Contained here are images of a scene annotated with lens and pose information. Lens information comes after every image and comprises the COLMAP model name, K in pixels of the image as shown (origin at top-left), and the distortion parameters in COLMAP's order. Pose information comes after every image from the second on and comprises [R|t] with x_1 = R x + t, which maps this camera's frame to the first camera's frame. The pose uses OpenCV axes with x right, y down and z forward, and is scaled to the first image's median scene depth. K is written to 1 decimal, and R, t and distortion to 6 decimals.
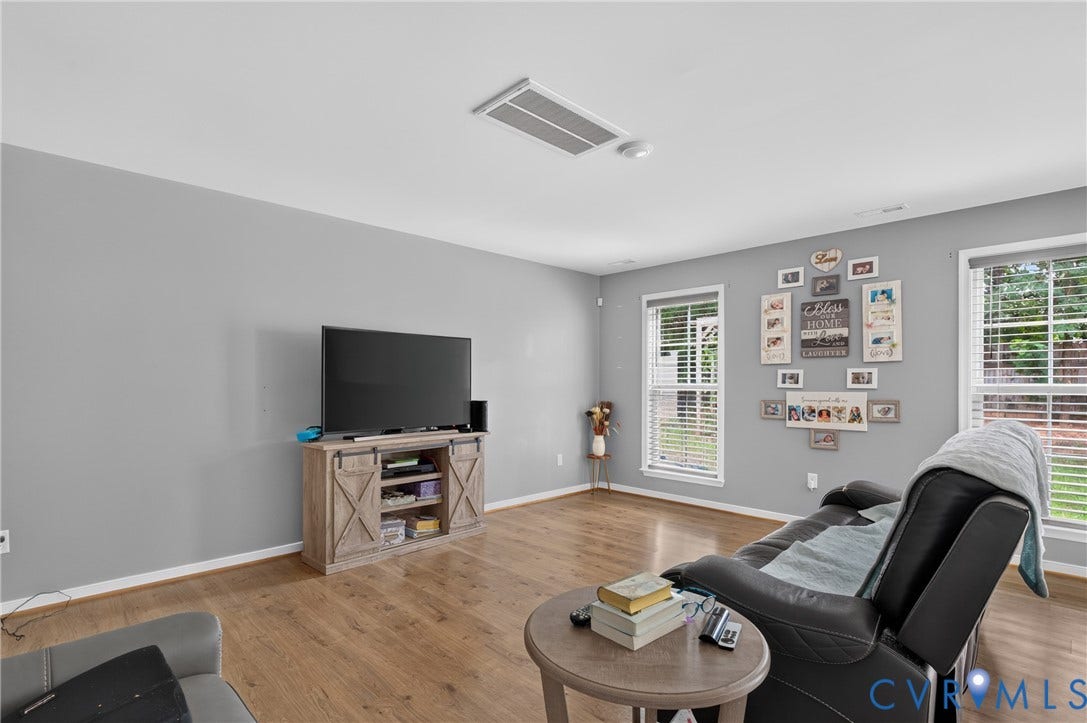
lens RADIAL K [[527.5, 0, 547.7], [0, 527.5, 370.8], [0, 0, 1]] dist [0.011544, -0.001531]
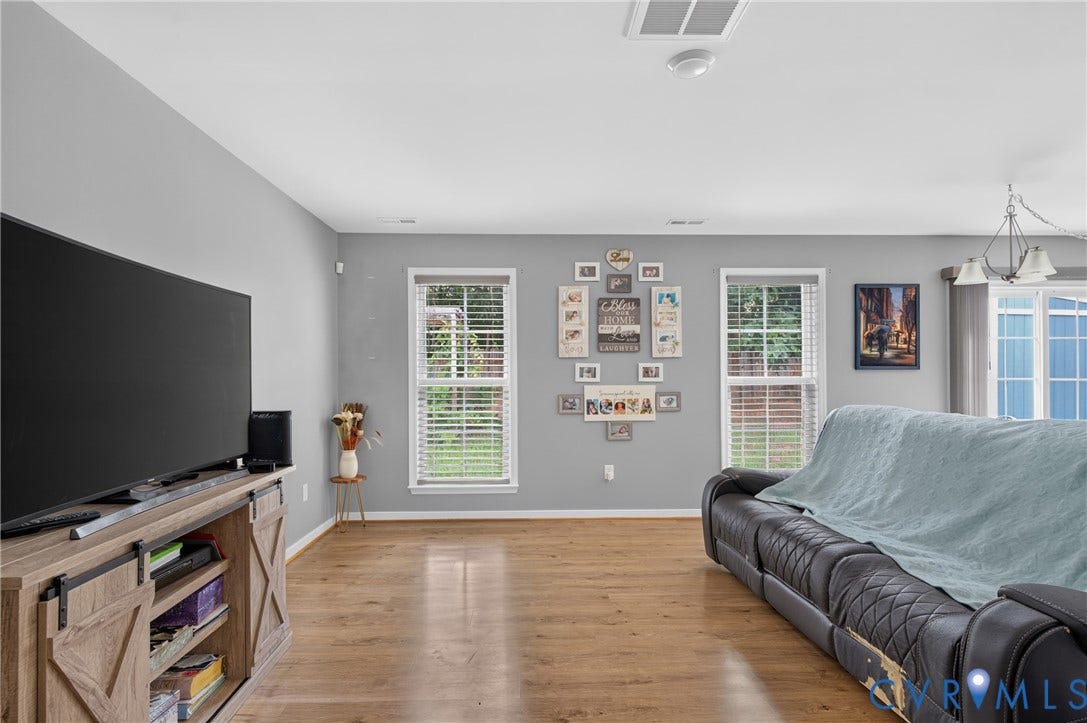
lens RADIAL K [[527.5, 0, 540.2], [0, 527.5, 362.0], [0, 0, 1]] dist [0.011544, -0.001531]
pose [[0.684359, 0.012177, 0.729043, -0.339341], [-0.011213, 0.999918, -0.006176, 0.002164], [-0.729059, -0.003948, 0.684440, 0.399684]]
